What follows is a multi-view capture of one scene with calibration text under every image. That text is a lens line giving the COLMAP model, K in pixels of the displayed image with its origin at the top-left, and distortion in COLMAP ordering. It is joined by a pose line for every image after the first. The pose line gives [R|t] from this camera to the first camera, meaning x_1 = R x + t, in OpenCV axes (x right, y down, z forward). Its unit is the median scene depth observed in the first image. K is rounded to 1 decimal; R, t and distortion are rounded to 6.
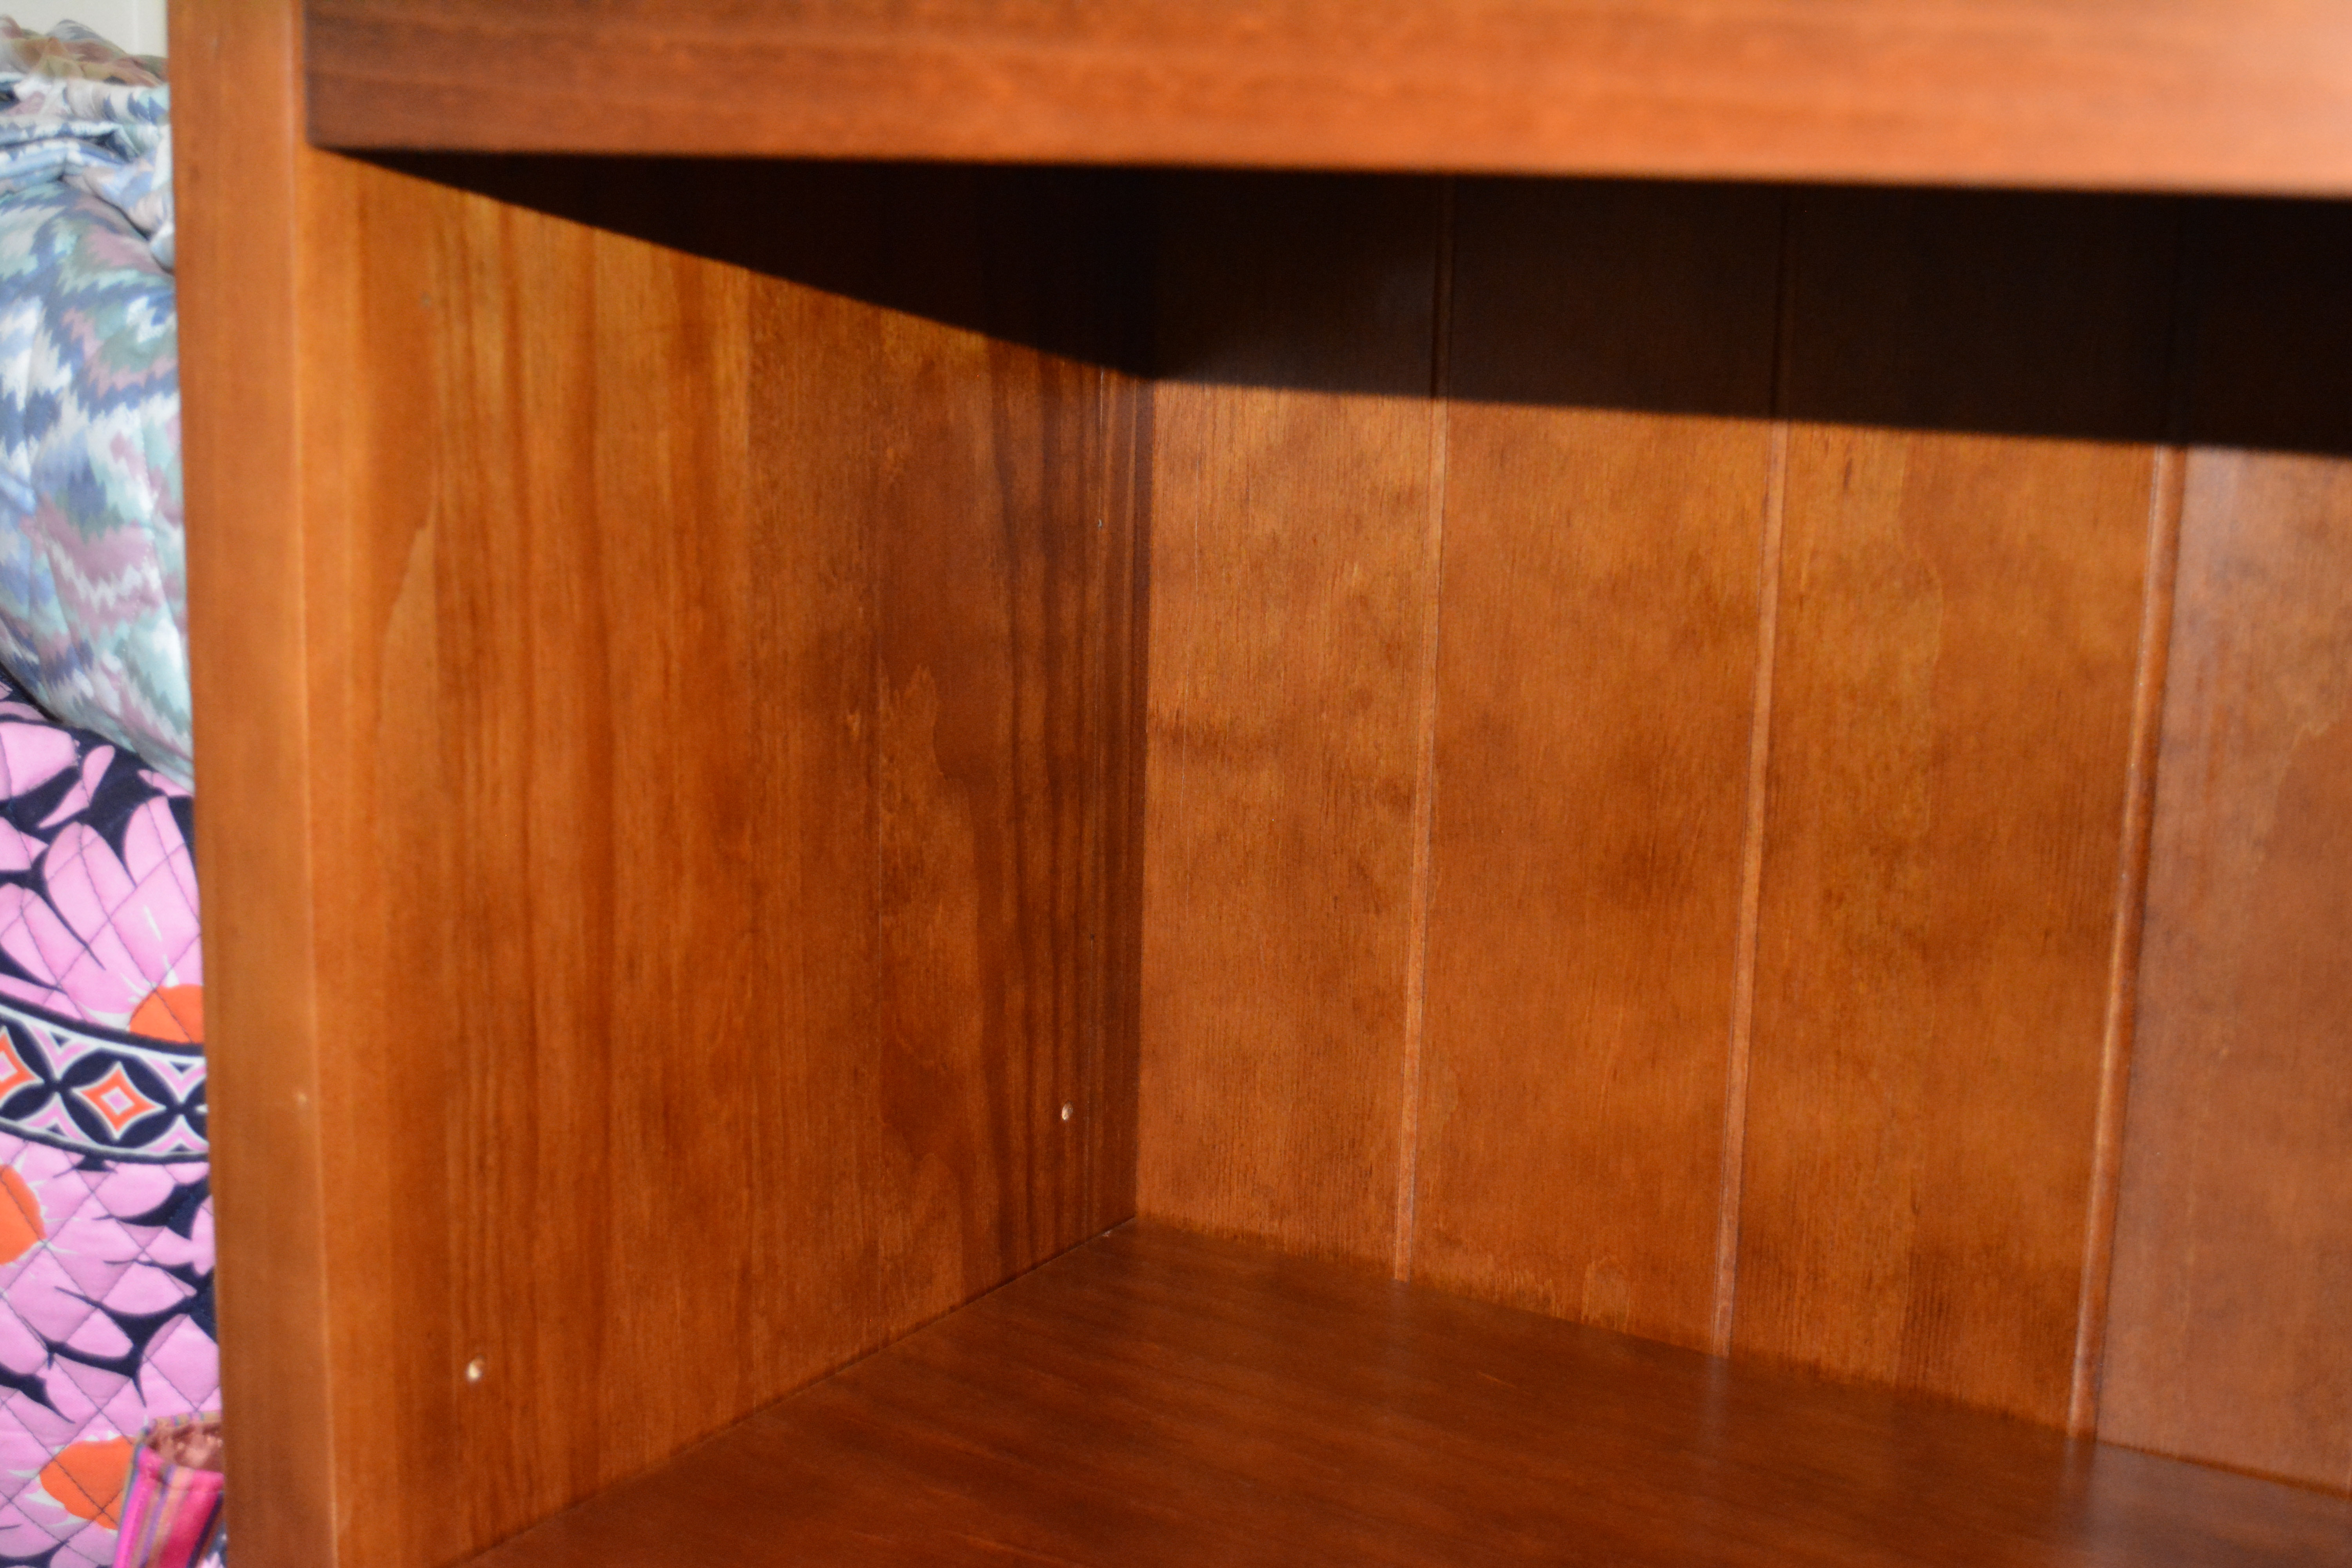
lens RADIAL K [[2204.7, 0, 1173.9], [0, 2204.7, 786.0], [0, 0, 1]] dist [0.002879, 0.000000]
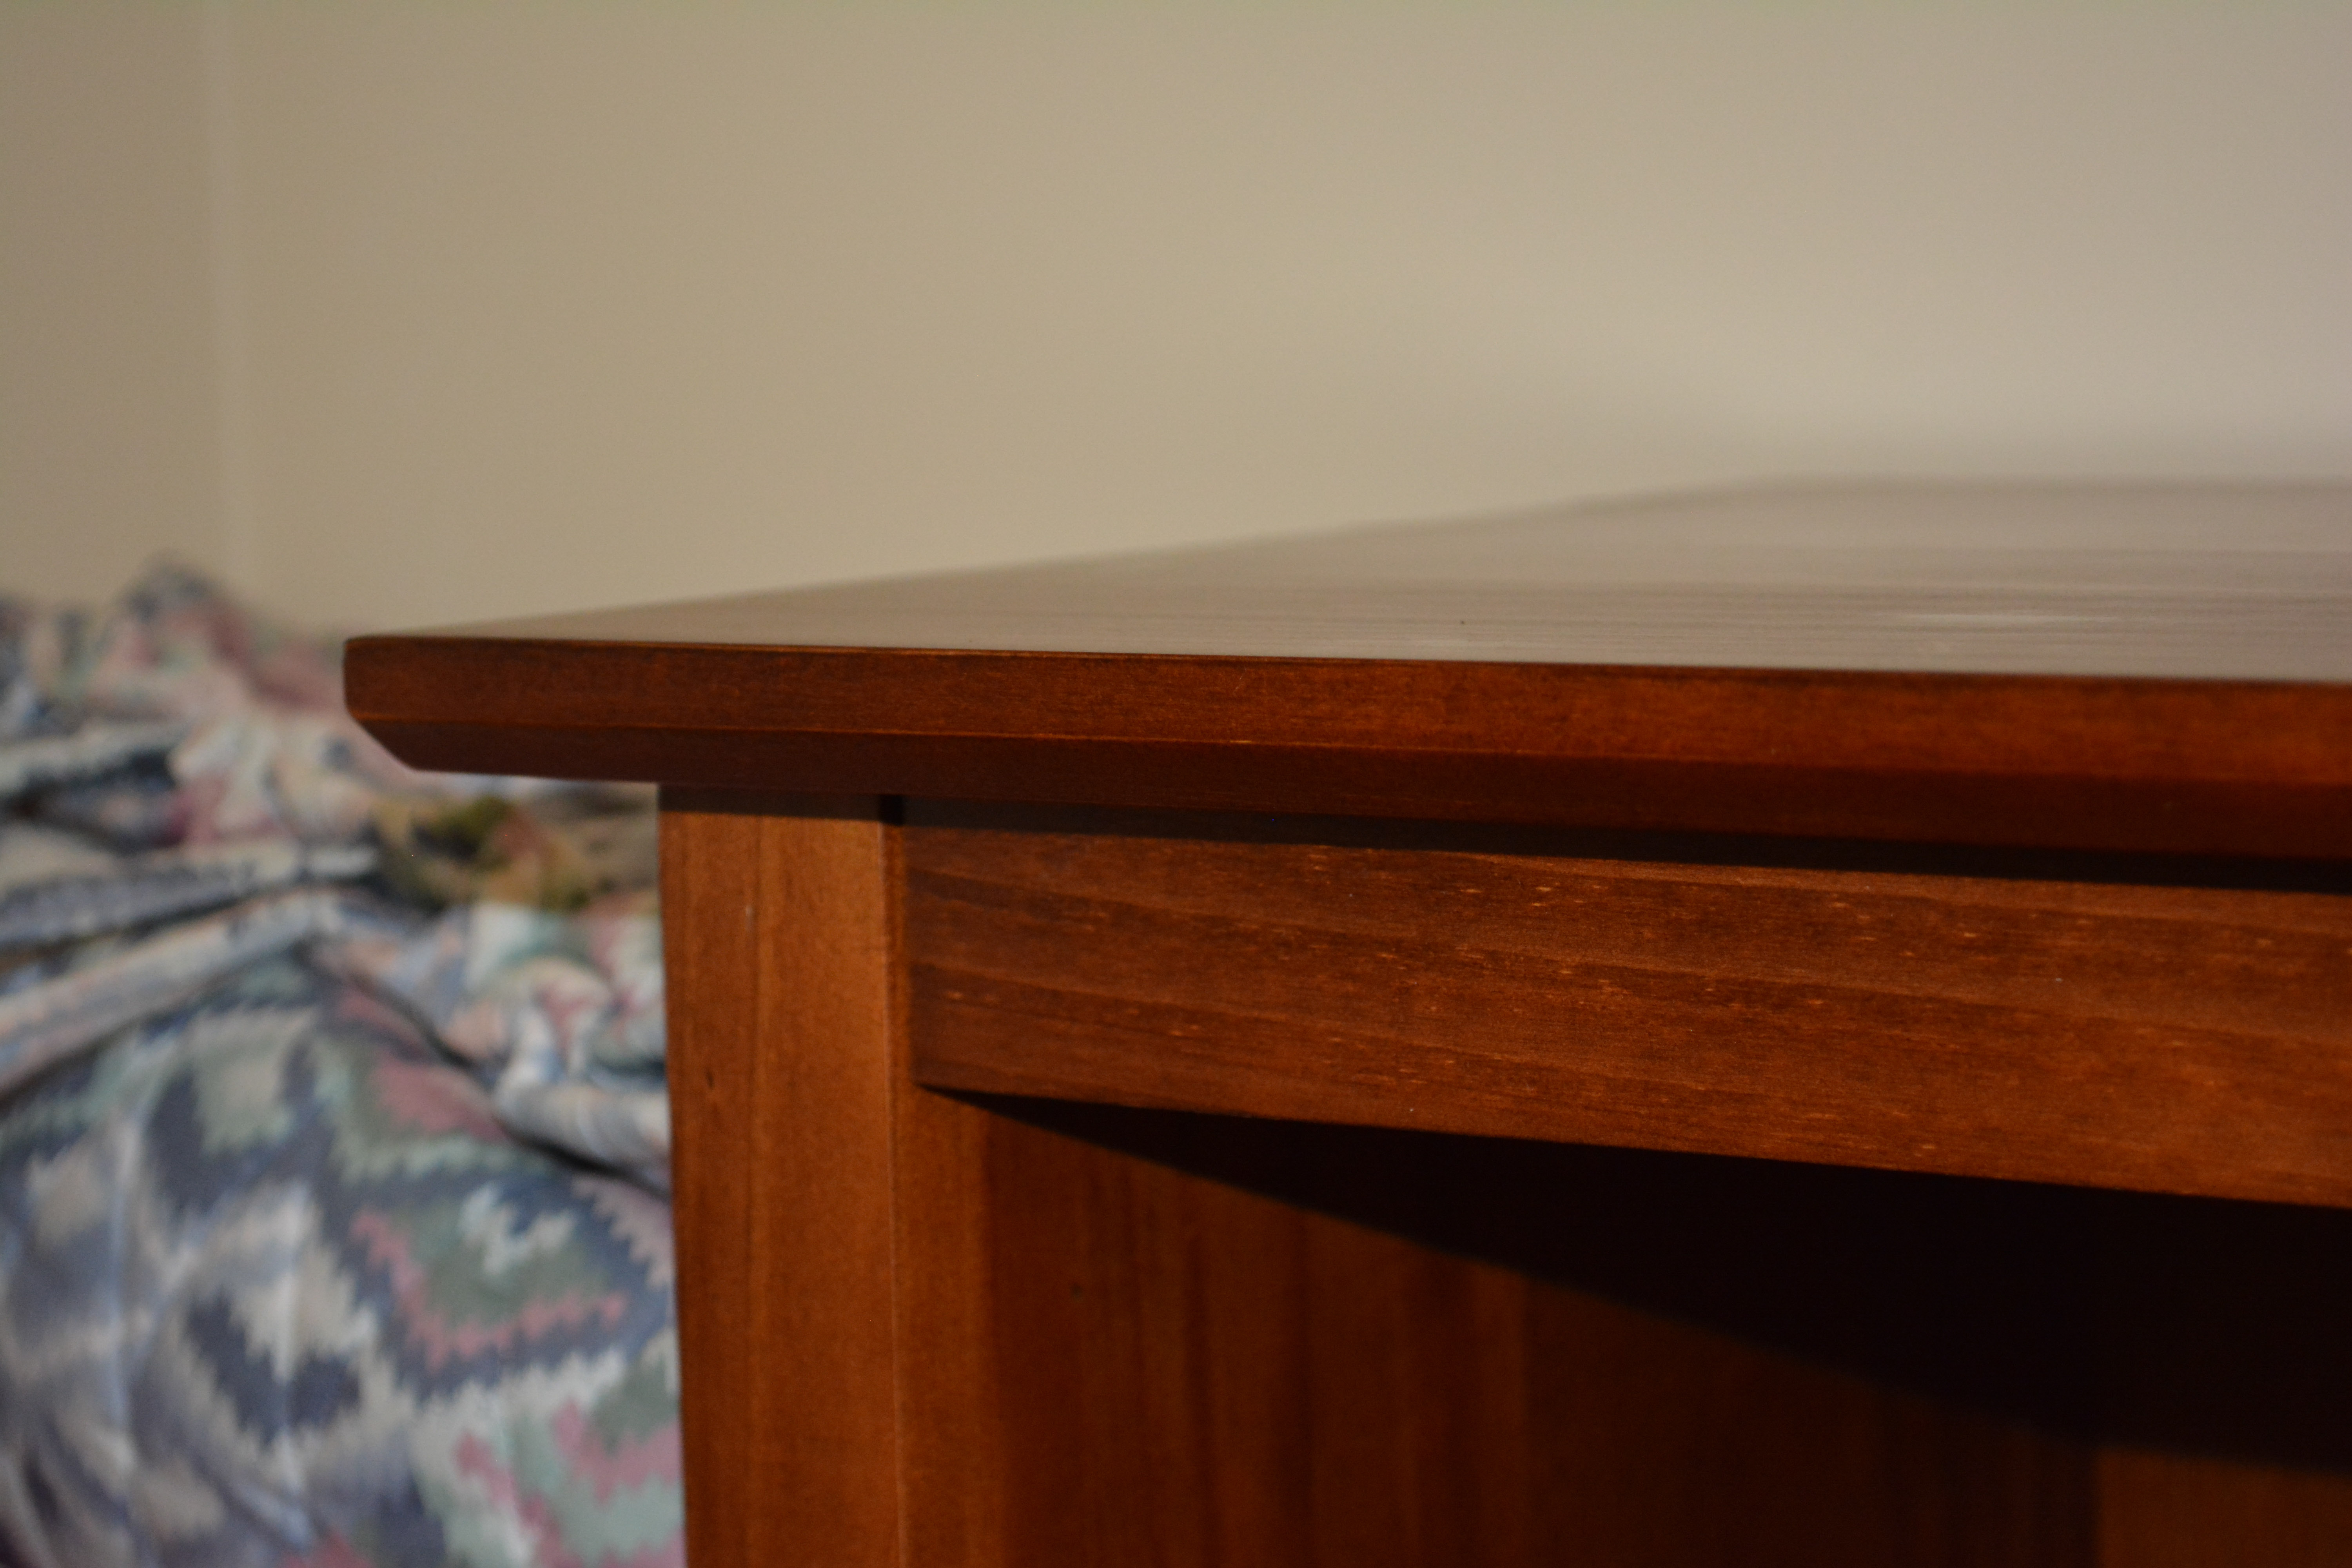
lens RADIAL K [[3675.7, 0, 1177.3], [0, 3675.7, 782.7], [0, 0, 1]] dist [0.017686, 0.000000]
pose [[0.999192, -0.039342, -0.008266, -0.268630], [0.038899, 0.998075, -0.048302, -0.278669], [0.010151, 0.047942, 0.998799, -0.007286]]
